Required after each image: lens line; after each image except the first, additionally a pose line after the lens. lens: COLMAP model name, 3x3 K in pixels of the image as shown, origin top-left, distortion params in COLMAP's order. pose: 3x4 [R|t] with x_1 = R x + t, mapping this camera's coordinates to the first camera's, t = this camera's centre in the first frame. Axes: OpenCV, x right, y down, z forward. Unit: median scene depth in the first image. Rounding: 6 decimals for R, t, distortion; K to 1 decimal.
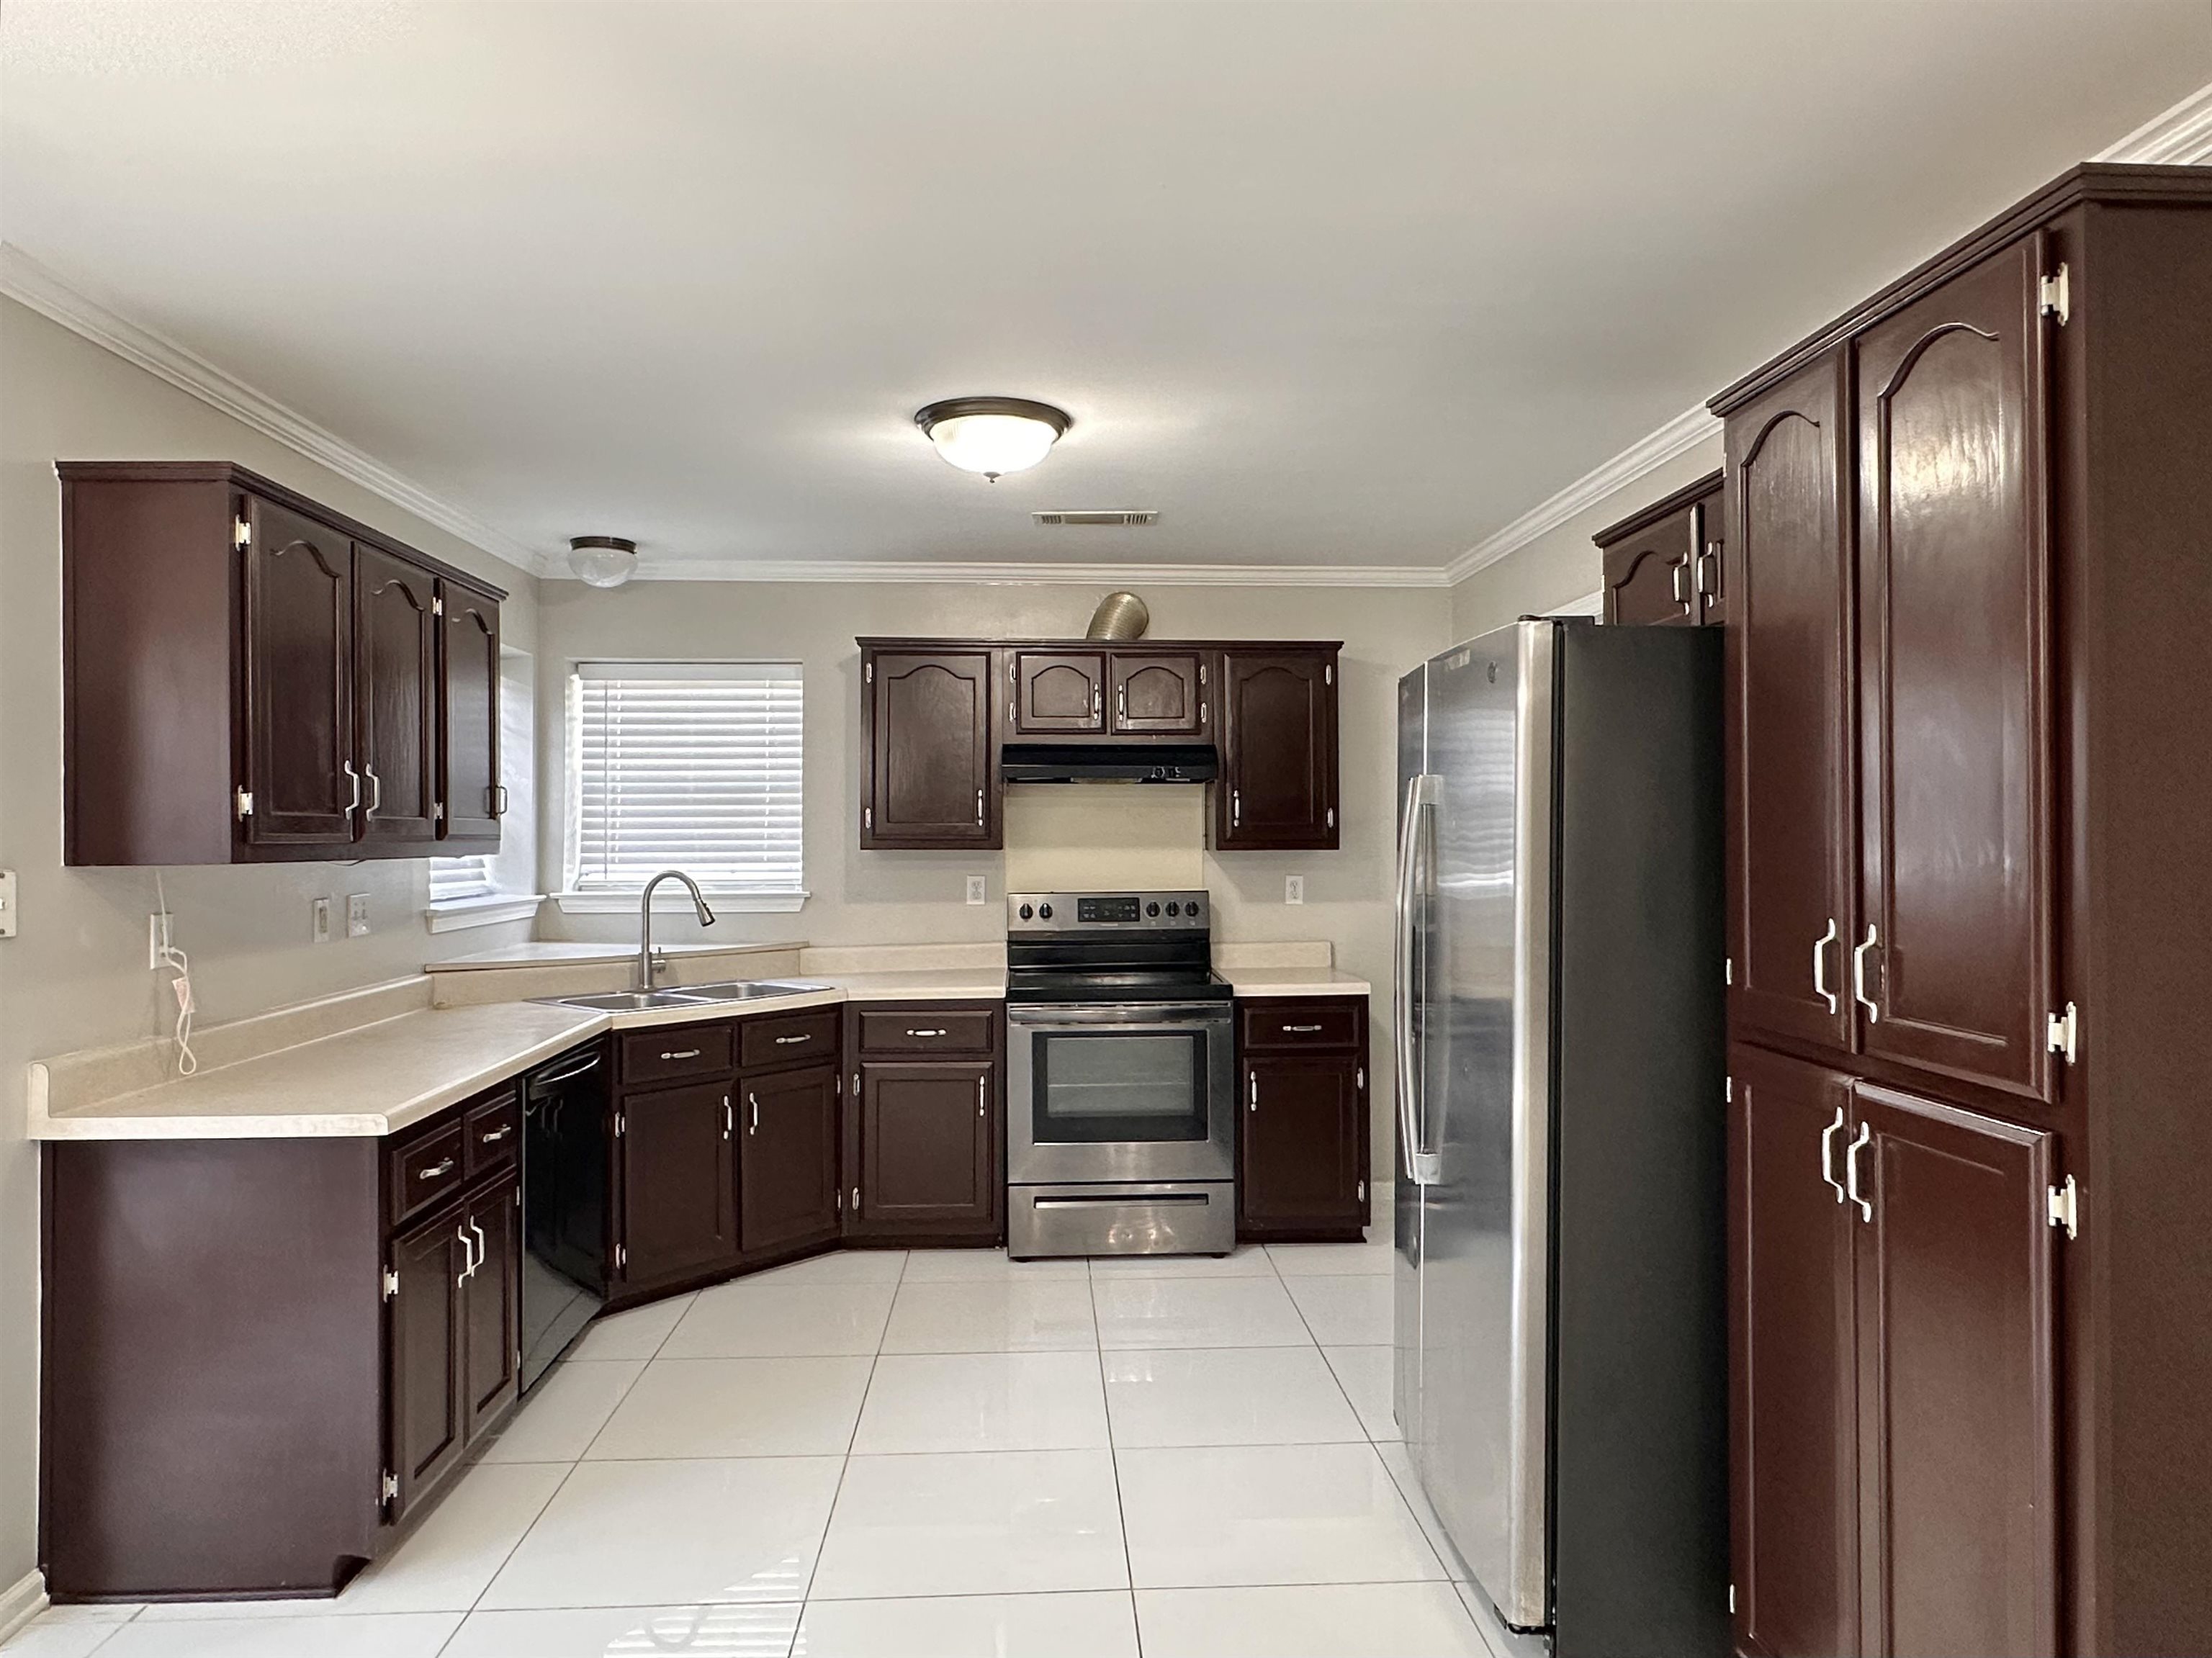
lens RADIAL K [[1368.6, 0, 1106.0], [0, 1368.6, 829.0], [0, 0, 1]] dist [0.004200, 0.000862]
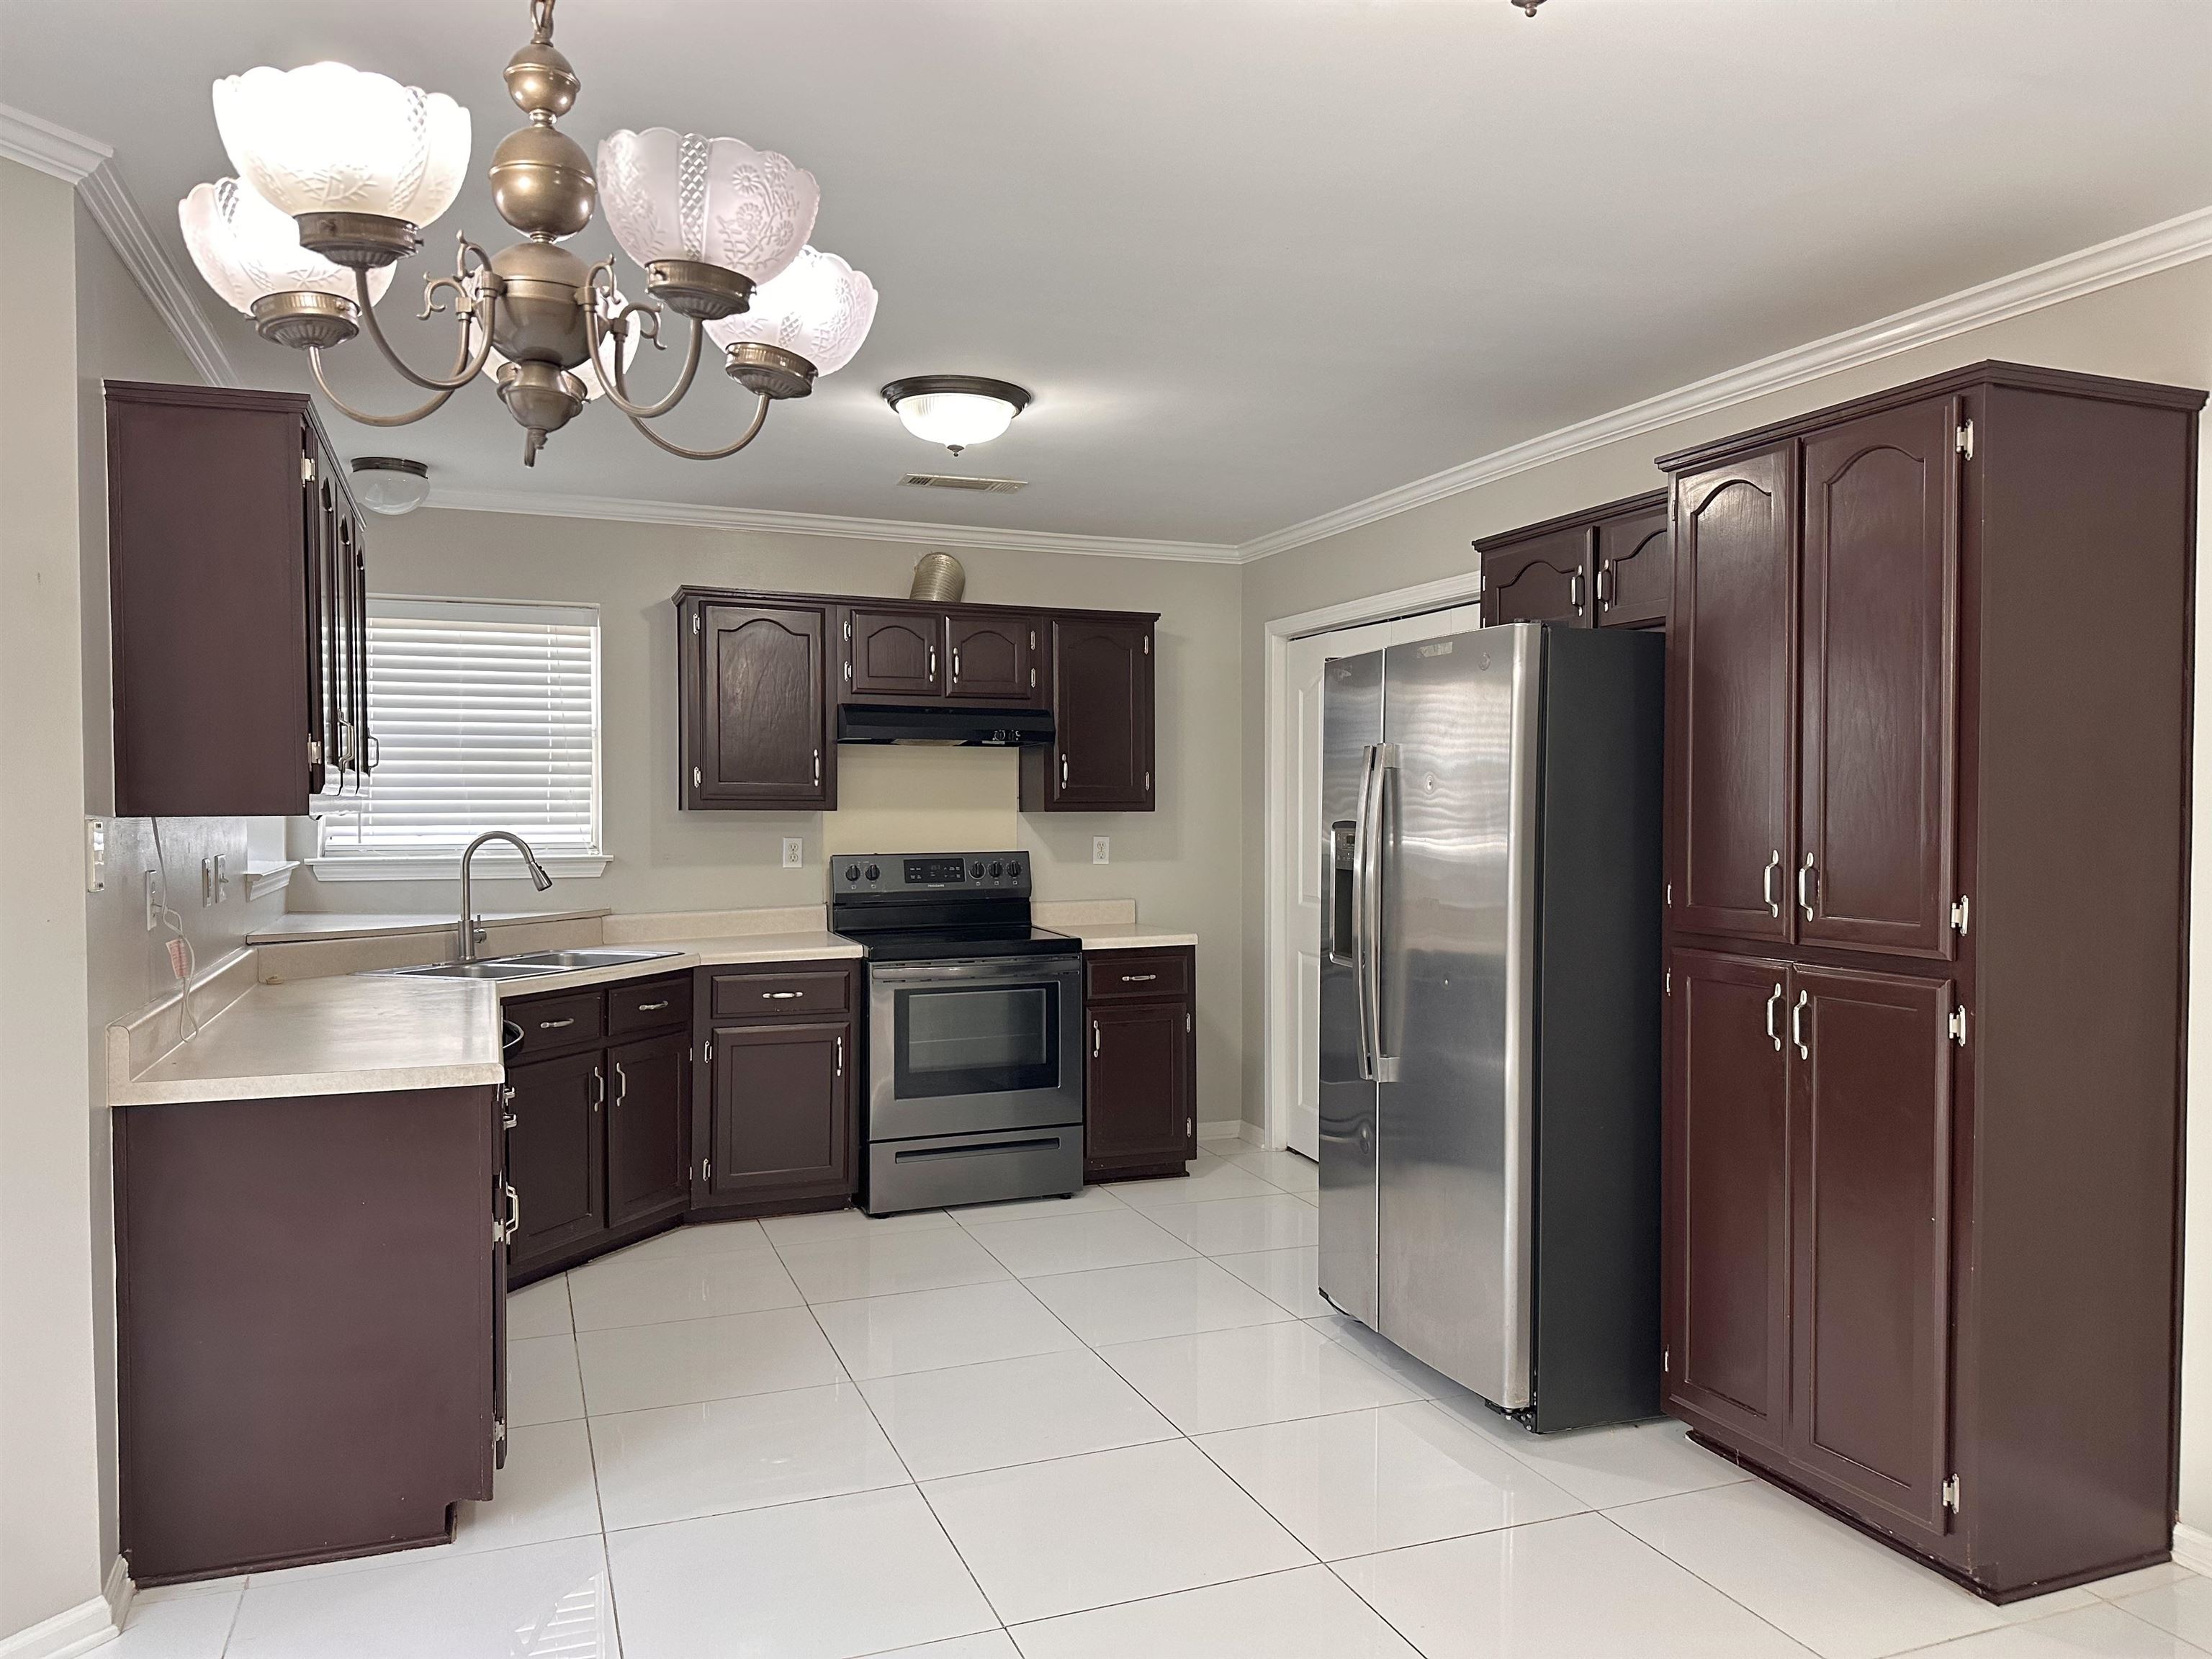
lens RADIAL K [[1525.4, 0, 1118.7], [0, 1525.4, 840.5], [0, 0, 1]] dist [0.140661, -0.244309]
pose [[0.948603, -0.004415, 0.316438, -0.241109], [-0.004299, 0.999631, 0.026834, 0.006485], [-0.316440, -0.026815, 0.948234, -0.116804]]
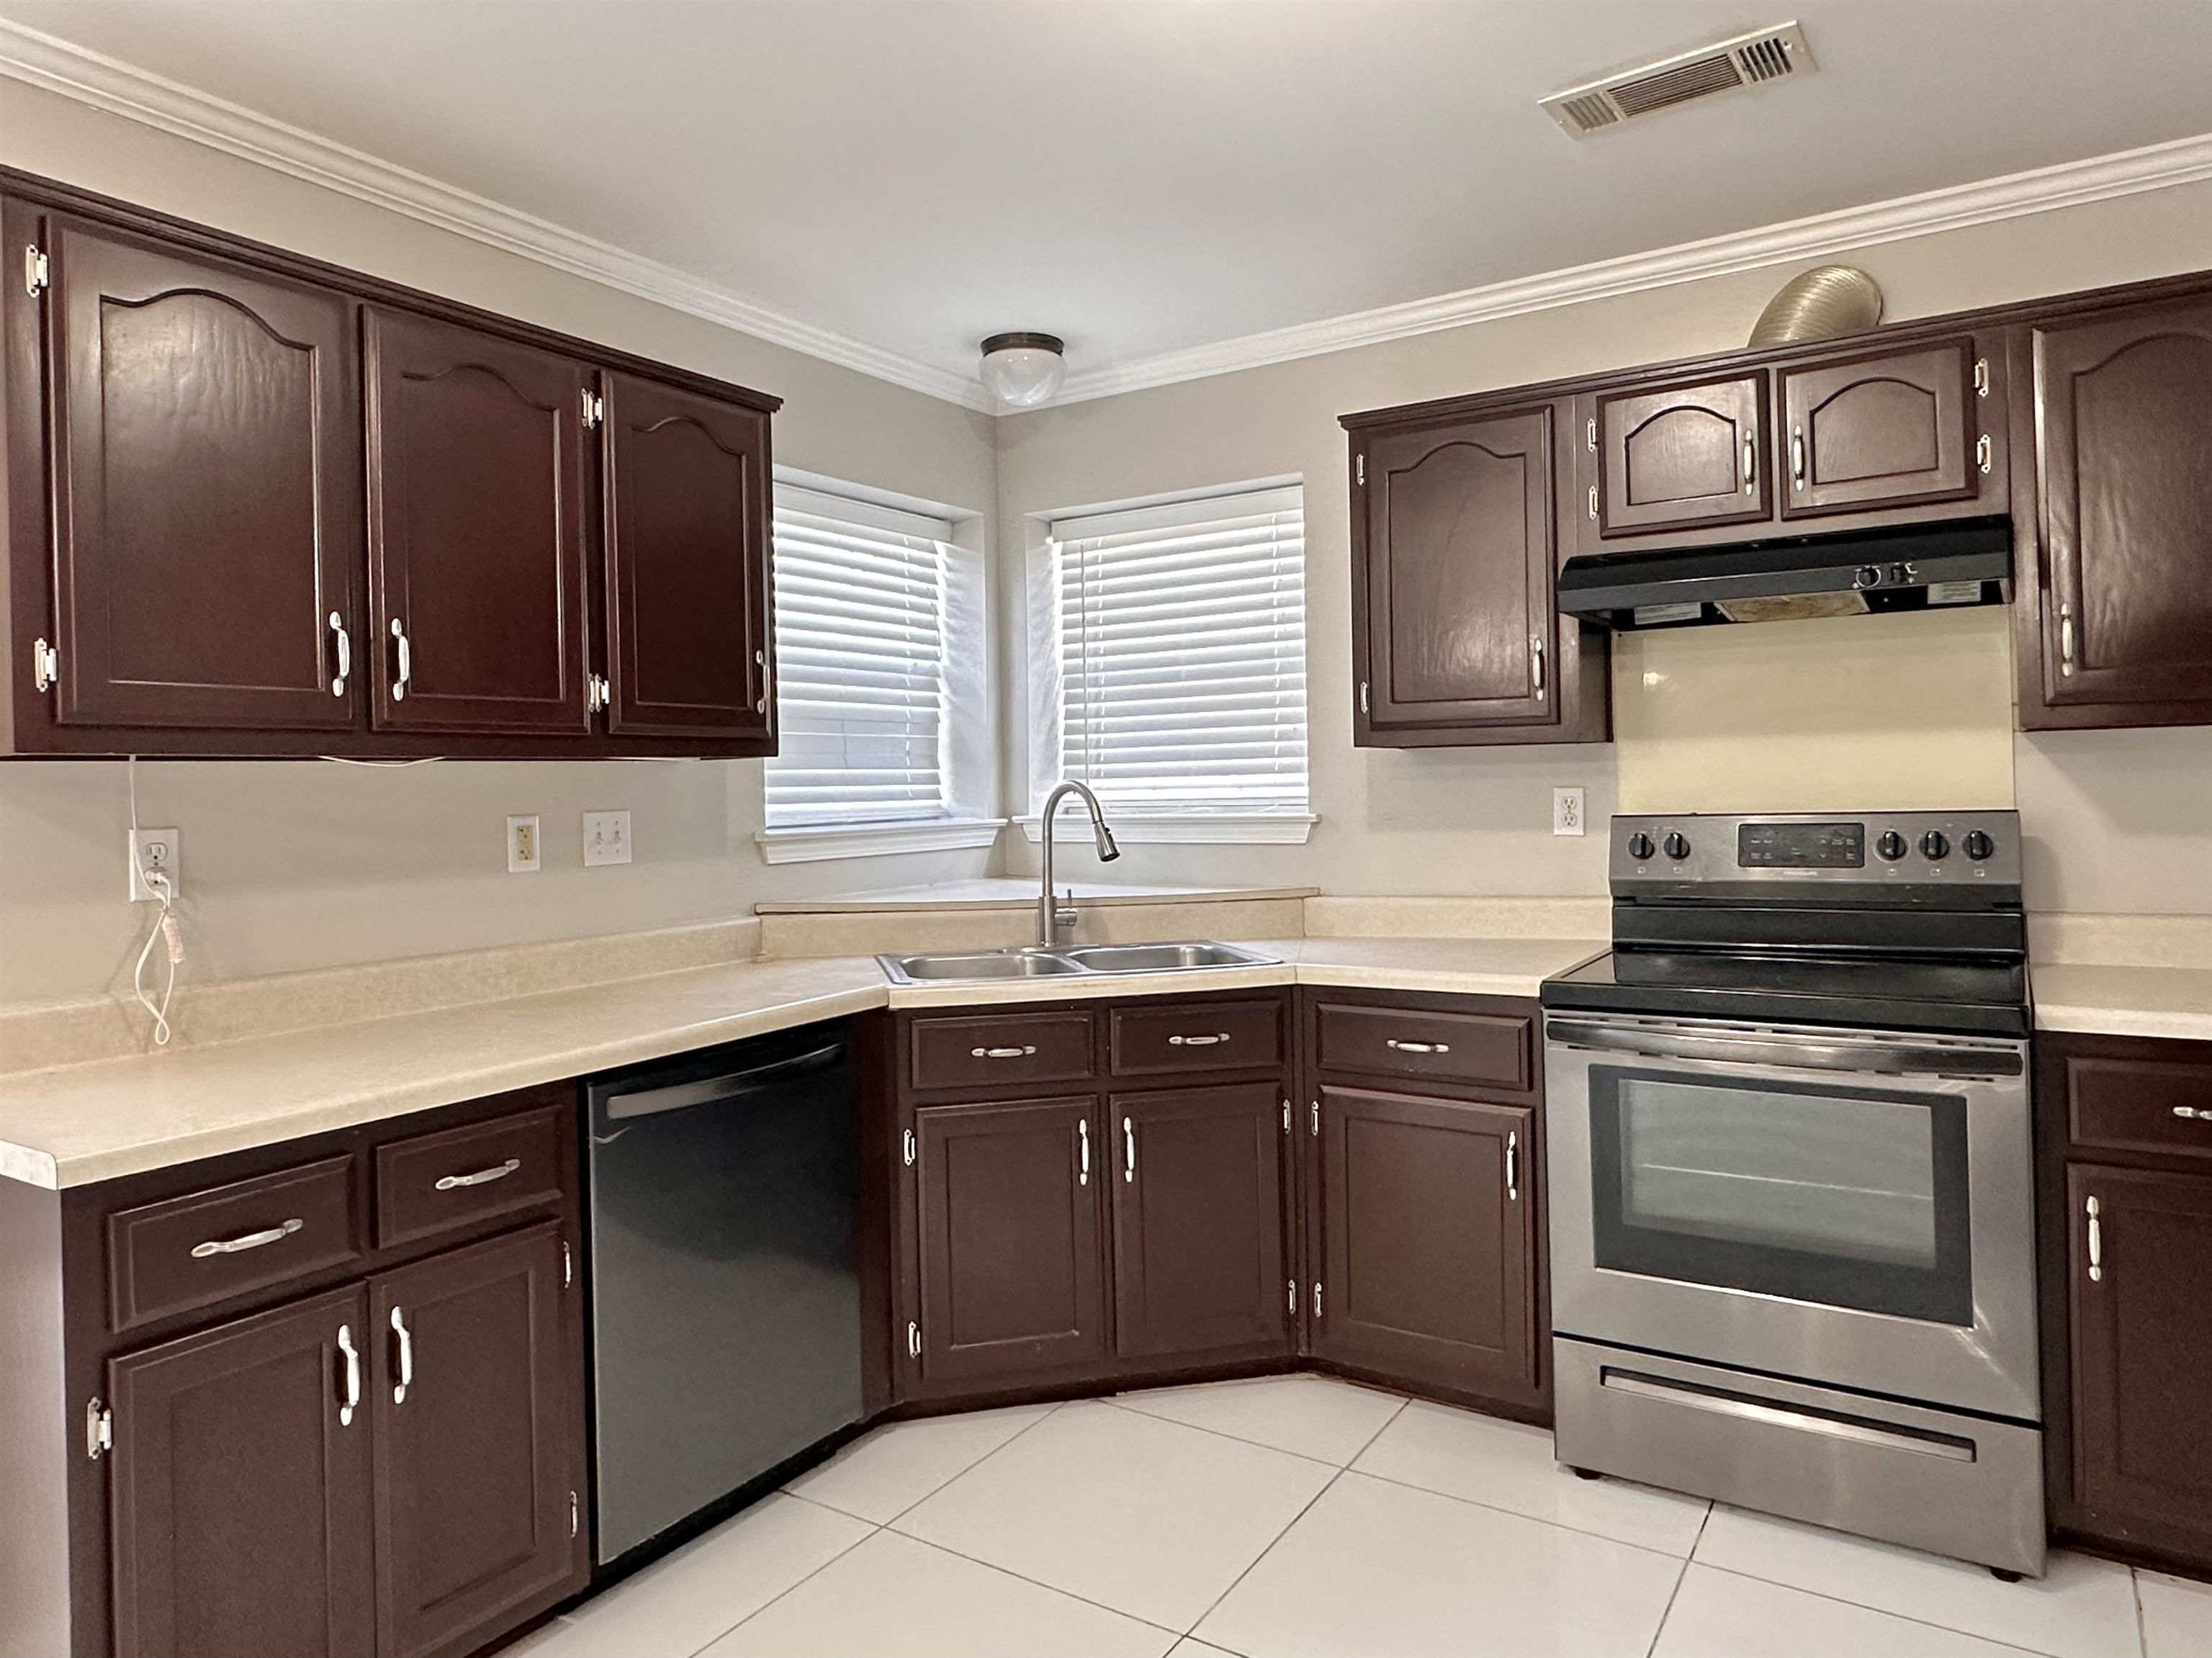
lens RADIAL K [[1391.1, 0, 1106.7], [0, 1391.1, 775.8], [0, 0, 1]] dist [-0.003123, -0.002249]
pose [[0.808416, -0.018346, -0.588326, 0.113019], [0.022579, 0.999745, -0.000150, 0.026852], [0.588179, -0.013163, 0.808624, 0.415228]]
